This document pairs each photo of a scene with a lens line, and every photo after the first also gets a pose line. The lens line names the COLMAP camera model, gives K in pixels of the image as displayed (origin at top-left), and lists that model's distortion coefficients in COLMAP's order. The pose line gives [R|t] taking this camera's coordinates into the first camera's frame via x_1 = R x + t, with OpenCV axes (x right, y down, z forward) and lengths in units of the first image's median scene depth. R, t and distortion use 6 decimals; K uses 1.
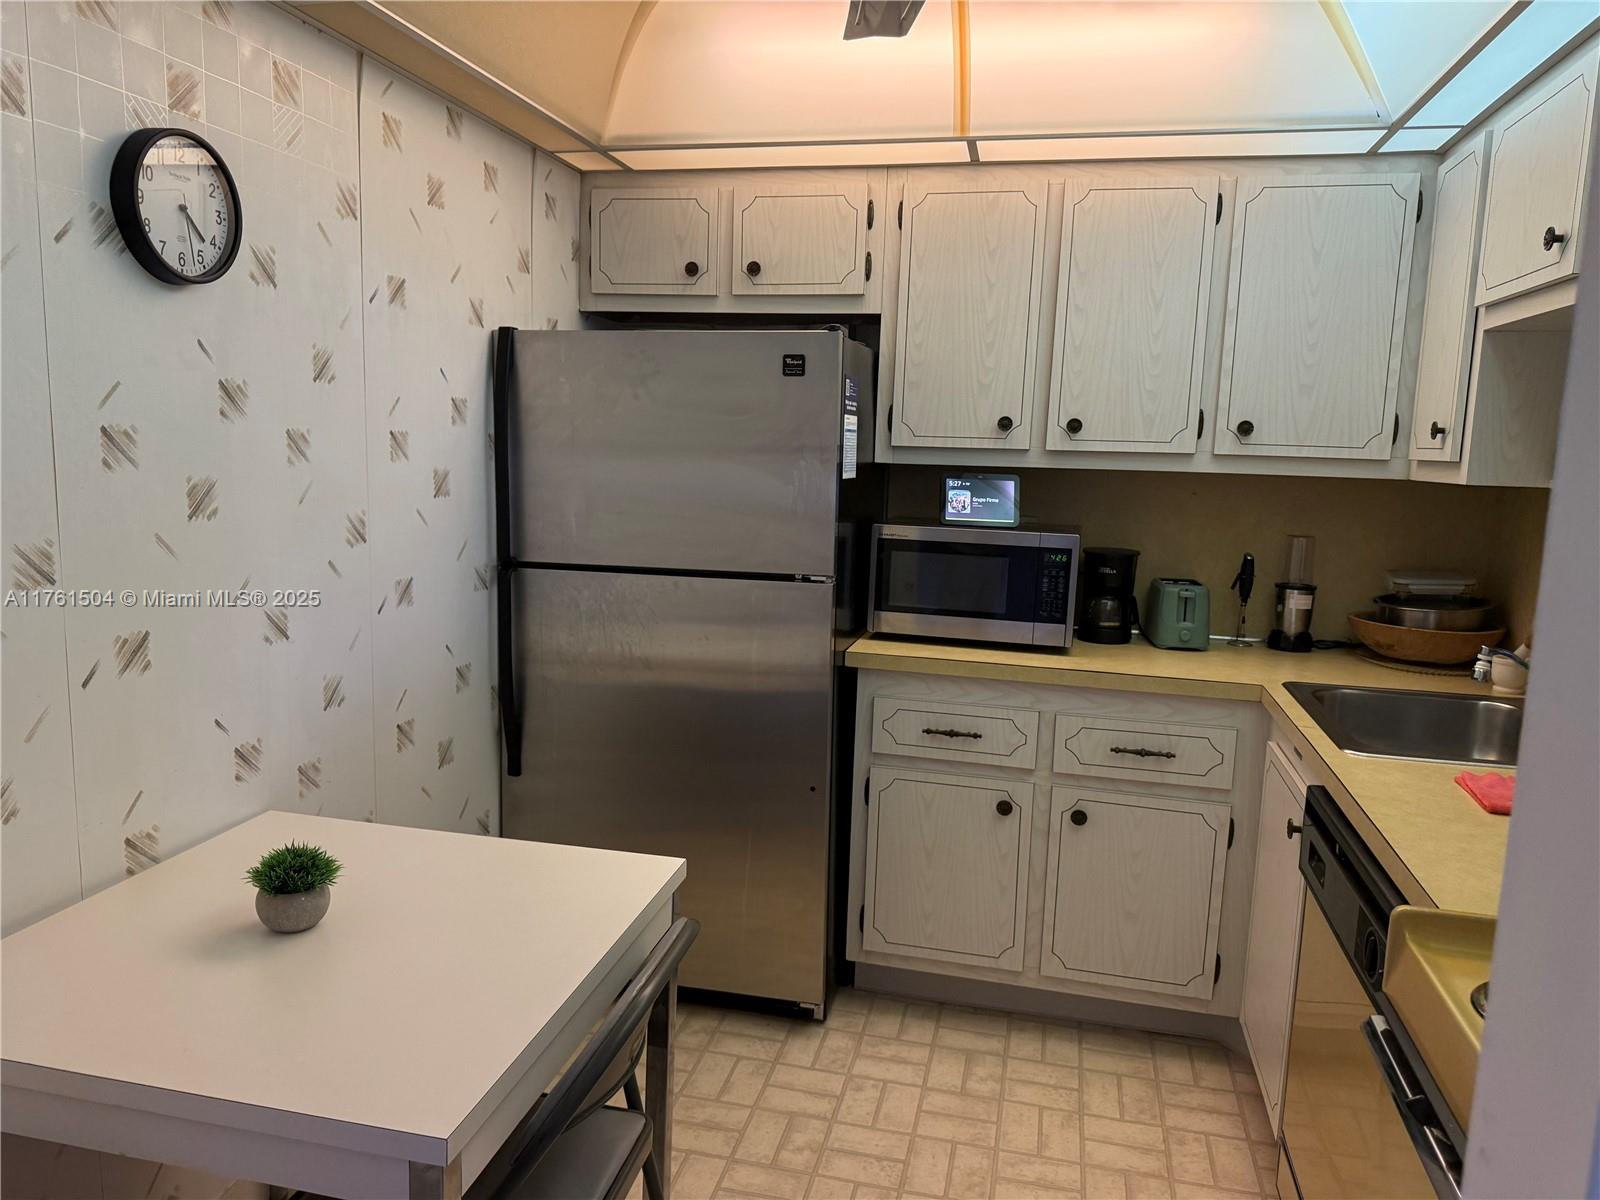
lens RADIAL K [[1129.4, 0, 799.5], [0, 1129.4, 576.4], [0, 0, 1]] dist [0.068151, -0.129243]
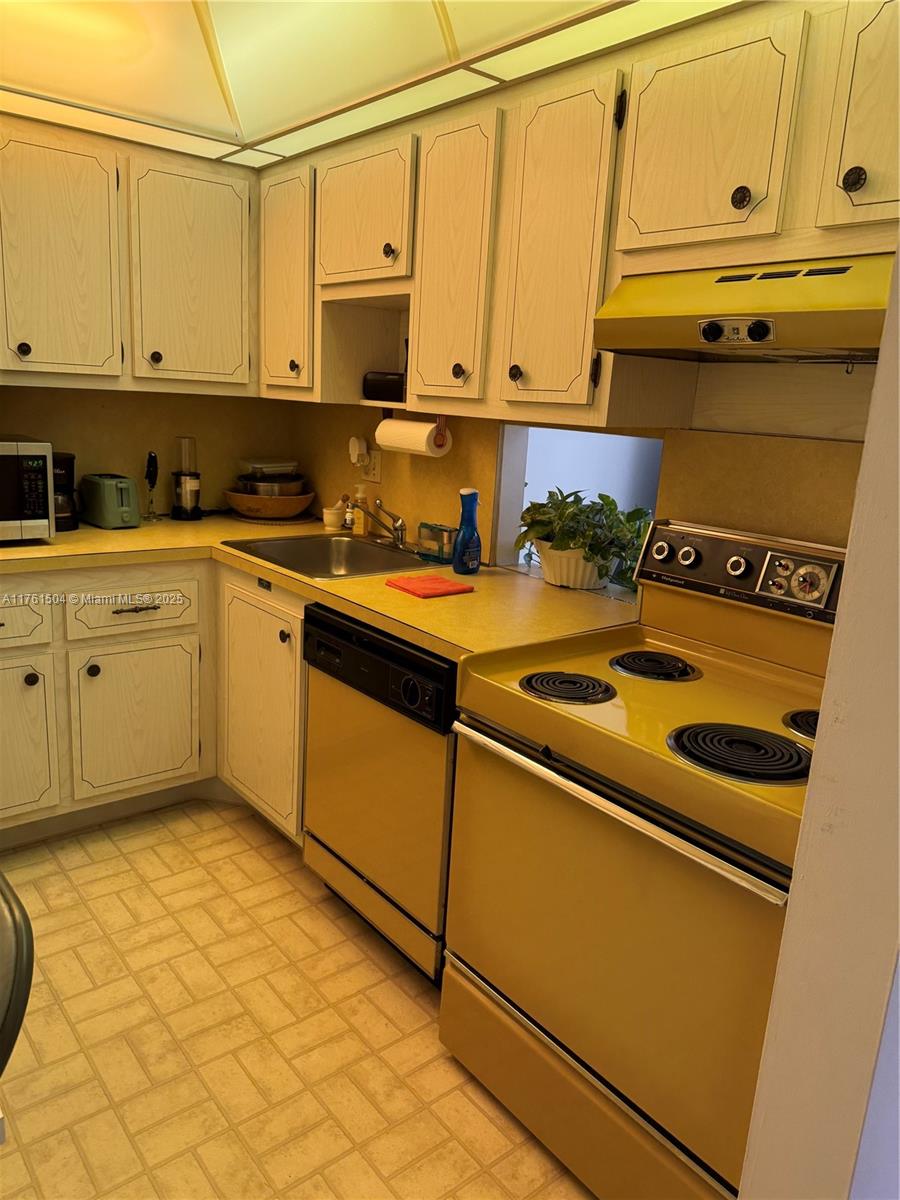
lens RADIAL K [[847.0, 0, 450.7], [0, 847.0, 567.2], [0, 0, 1]] dist [0.068151, -0.129243]
pose [[0.599436, -0.156682, 0.784938, -0.240449], [0.057888, 0.986572, 0.152722, -0.021993], [-0.798327, -0.046108, 0.600457, 0.121104]]
